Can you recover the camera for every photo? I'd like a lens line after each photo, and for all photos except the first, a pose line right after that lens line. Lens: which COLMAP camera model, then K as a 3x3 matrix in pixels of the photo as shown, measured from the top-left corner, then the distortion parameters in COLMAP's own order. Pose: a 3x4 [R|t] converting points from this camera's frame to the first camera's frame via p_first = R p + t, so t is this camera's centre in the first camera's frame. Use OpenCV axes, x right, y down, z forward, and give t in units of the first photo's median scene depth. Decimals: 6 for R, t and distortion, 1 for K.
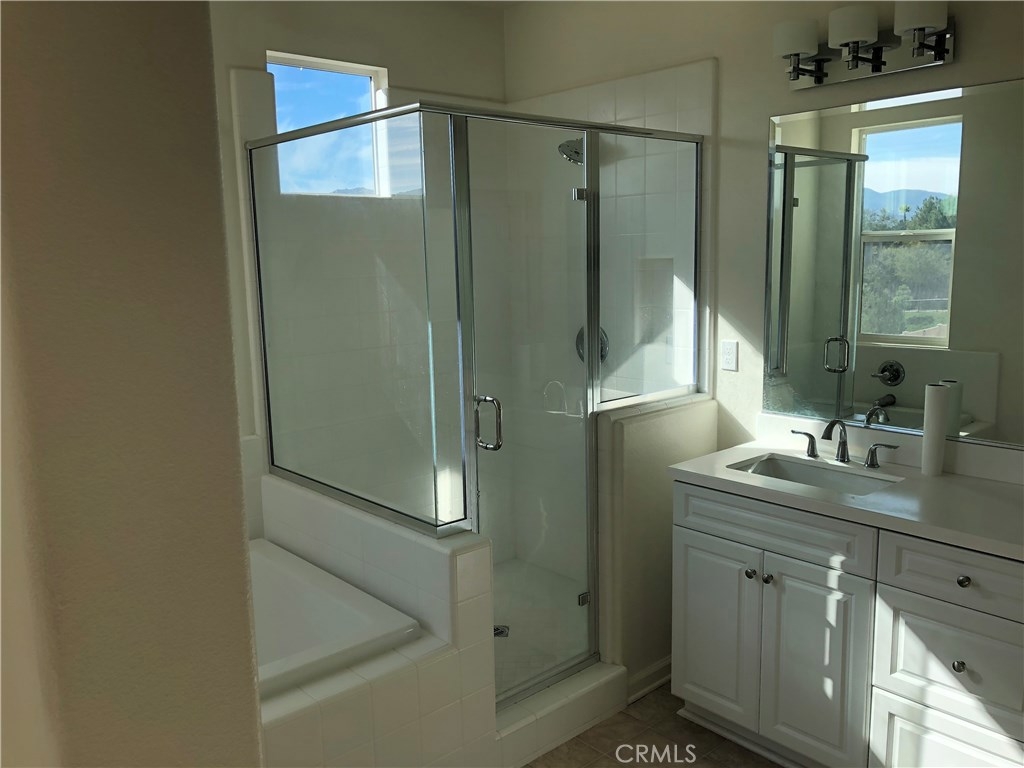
lens RADIAL K [[852.0, 0, 506.9], [0, 852.0, 377.7], [0, 0, 1]] dist [0.041022, -0.017828]
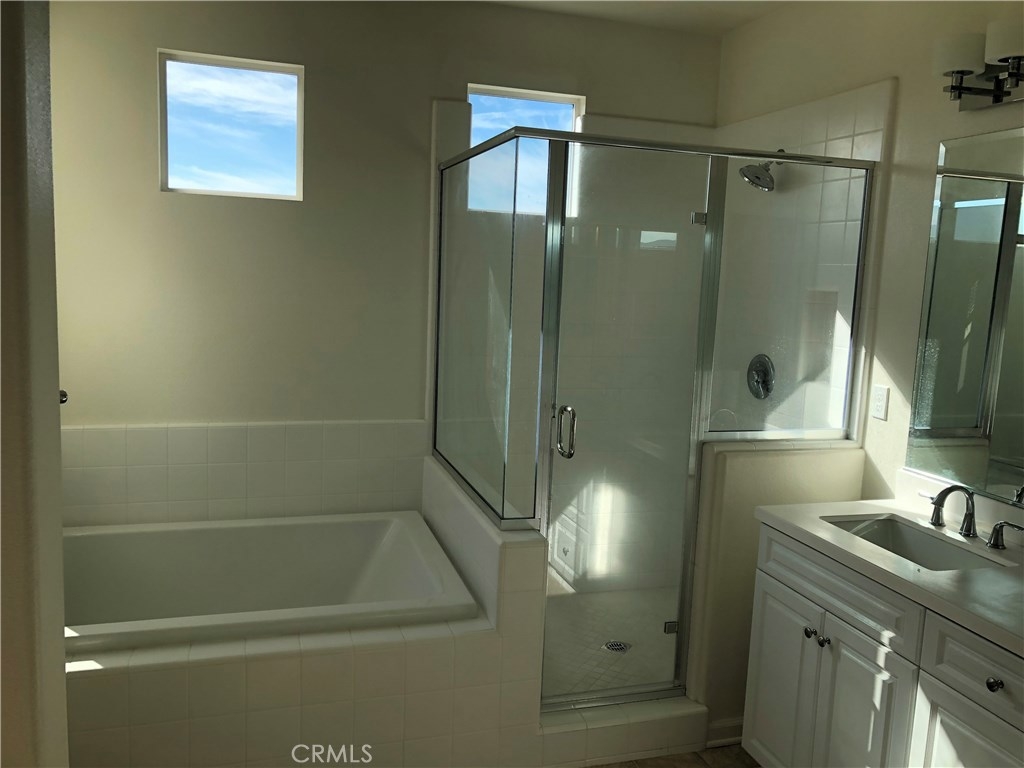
lens RADIAL K [[852.0, 0, 506.9], [0, 852.0, 377.7], [0, 0, 1]] dist [0.041022, -0.017828]
pose [[0.906311, 0.115204, -0.406607, 0.292527], [-0.125728, 0.992064, 0.000838, -0.003253], [0.403477, 0.050362, 0.913603, 0.008630]]
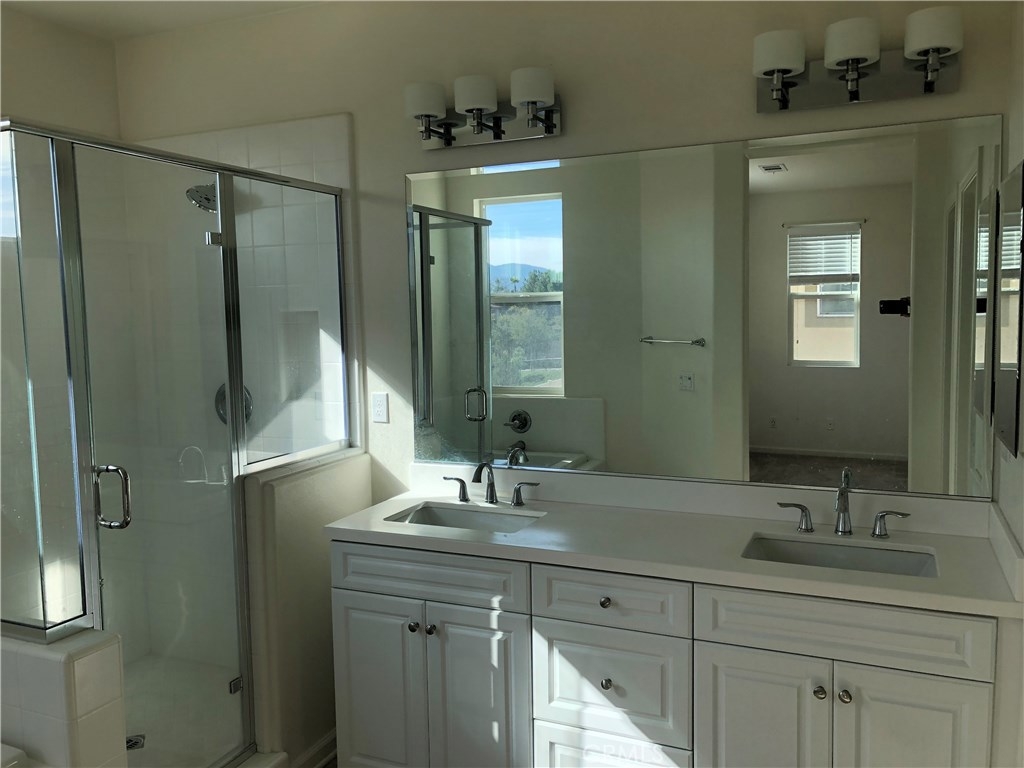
lens RADIAL K [[843.9, 0, 509.8], [0, 843.9, 375.0], [0, 0, 1]] dist [0.041659, -0.046429]
pose [[0.912906, -0.031099, 0.406985, -0.000561], [0.062888, 0.995904, -0.064965, 0.010385], [-0.403297, 0.084901, 0.911122, 0.043278]]
